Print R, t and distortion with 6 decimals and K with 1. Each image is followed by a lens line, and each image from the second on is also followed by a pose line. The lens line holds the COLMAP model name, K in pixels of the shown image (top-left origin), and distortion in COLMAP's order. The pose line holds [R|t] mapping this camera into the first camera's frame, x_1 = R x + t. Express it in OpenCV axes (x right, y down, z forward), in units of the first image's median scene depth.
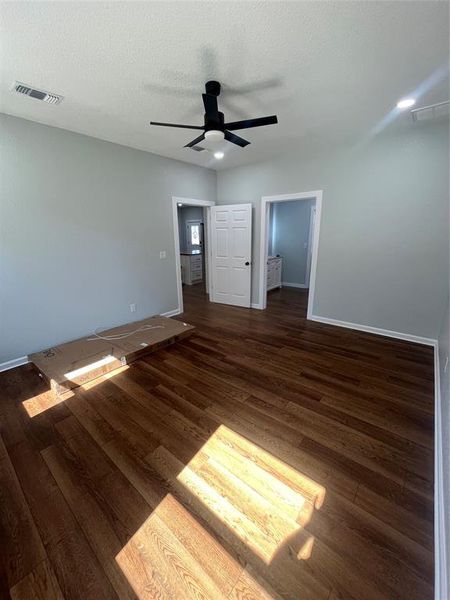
lens RADIAL K [[242.3, 0, 225.0], [0, 242.3, 300.0], [0, 0, 1]] dist [-0.000522, -0.000687]
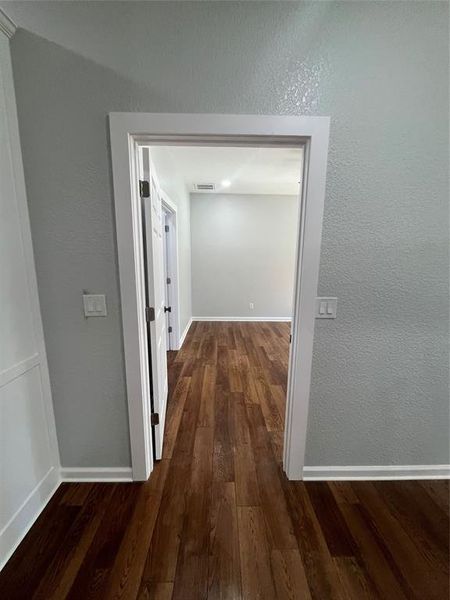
lens RADIAL K [[242.3, 0, 225.0], [0, 242.3, 300.0], [0, 0, 1]] dist [-0.000522, -0.000687]
pose [[-0.651583, -0.123825, 0.748403, -0.561260], [0.202551, 0.922368, 0.328954, -0.481768], [-0.731036, 0.365931, -0.575918, 1.871791]]
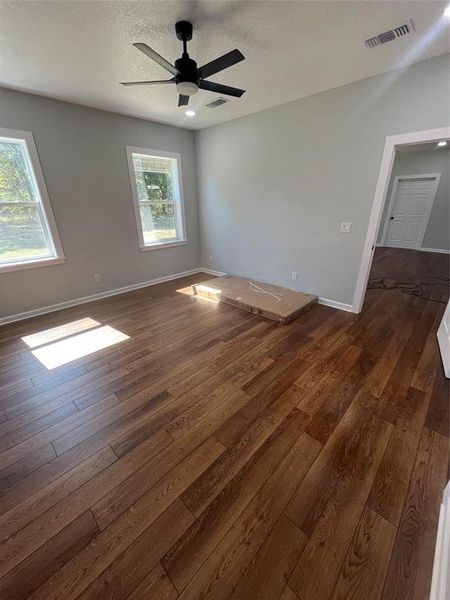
lens RADIAL K [[242.3, 0, 225.0], [0, 242.3, 300.0], [0, 0, 1]] dist [-0.000522, -0.000687]
pose [[-0.075153, 0.391392, -0.917150, 0.776354], [-0.251027, 0.882705, 0.397262, -0.266898], [0.965058, 0.260085, 0.031912, 0.939338]]
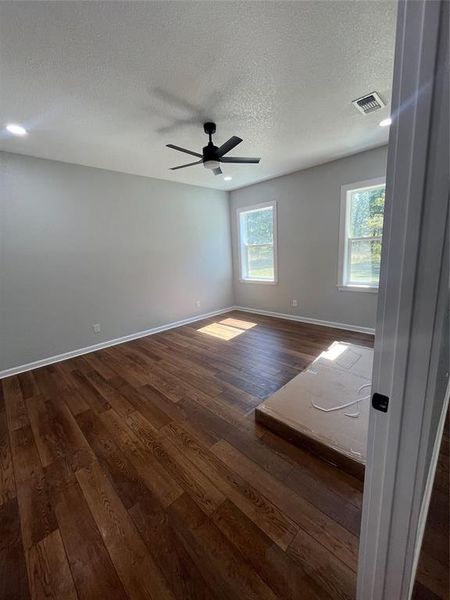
lens RADIAL K [[242.3, 0, 225.0], [0, 242.3, 300.0], [0, 0, 1]] dist [-0.000522, -0.000687]
pose [[-0.992400, 0.047002, 0.113727, -0.153933], [0.093398, 0.889439, 0.447409, -0.436590], [-0.080124, 0.454631, -0.887069, 1.699643]]
